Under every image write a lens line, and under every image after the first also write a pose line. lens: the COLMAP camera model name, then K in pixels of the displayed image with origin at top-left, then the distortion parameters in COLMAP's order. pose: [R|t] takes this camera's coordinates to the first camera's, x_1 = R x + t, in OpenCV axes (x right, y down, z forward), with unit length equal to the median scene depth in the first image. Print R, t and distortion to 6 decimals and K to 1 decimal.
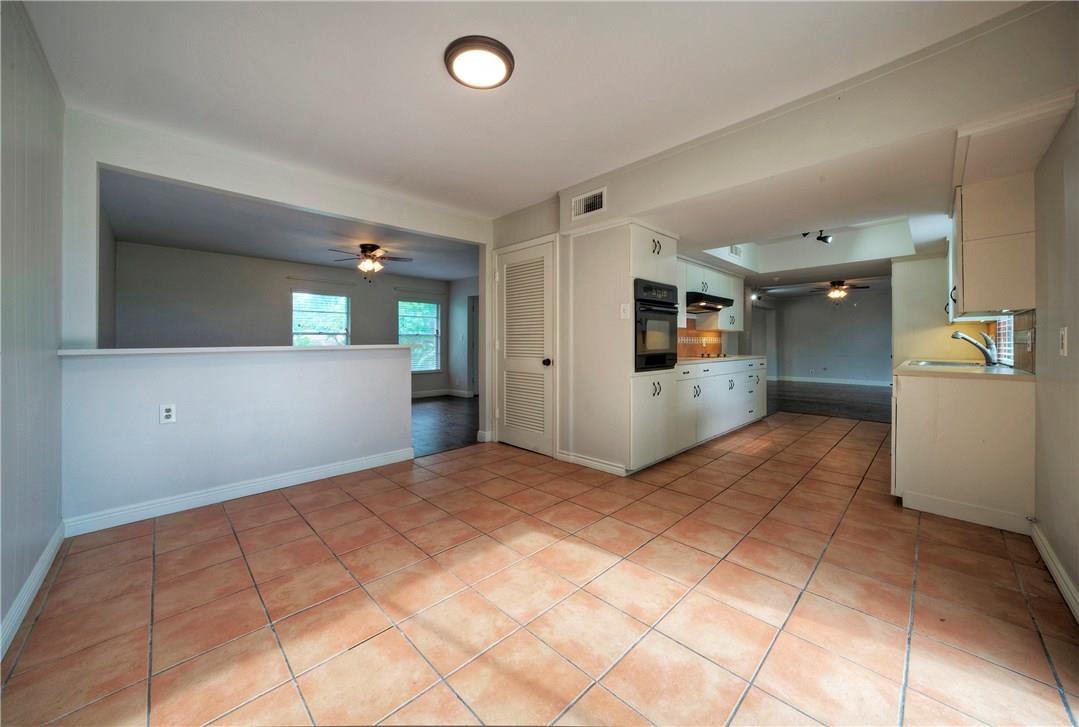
lens RADIAL K [[391.8, 0, 525.4], [0, 391.8, 344.7], [0, 0, 1]] dist [0.000175, 0.000338]
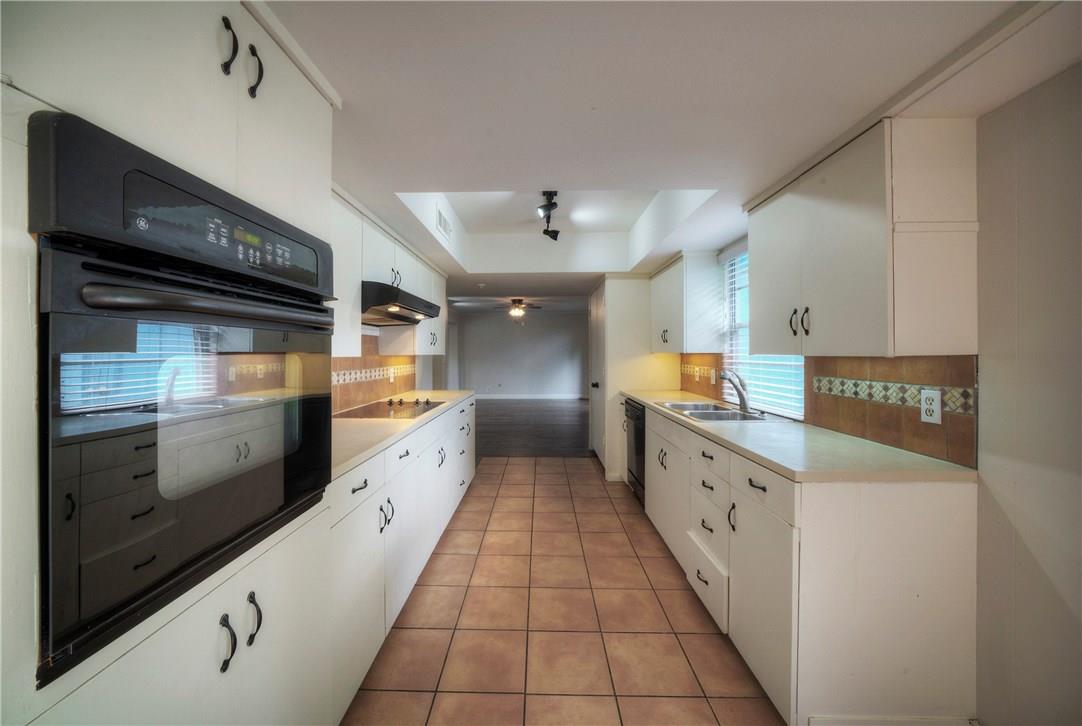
lens RADIAL K [[405.0, 0, 542.9], [0, 405.0, 349.7], [0, 0, 1]] dist [-0.003781, -0.000083]
pose [[0.687442, 0.006085, 0.726214, 0.262738], [0.004159, 0.999916, -0.012314, -0.056795], [-0.726228, 0.011486, 0.687358, 0.641086]]
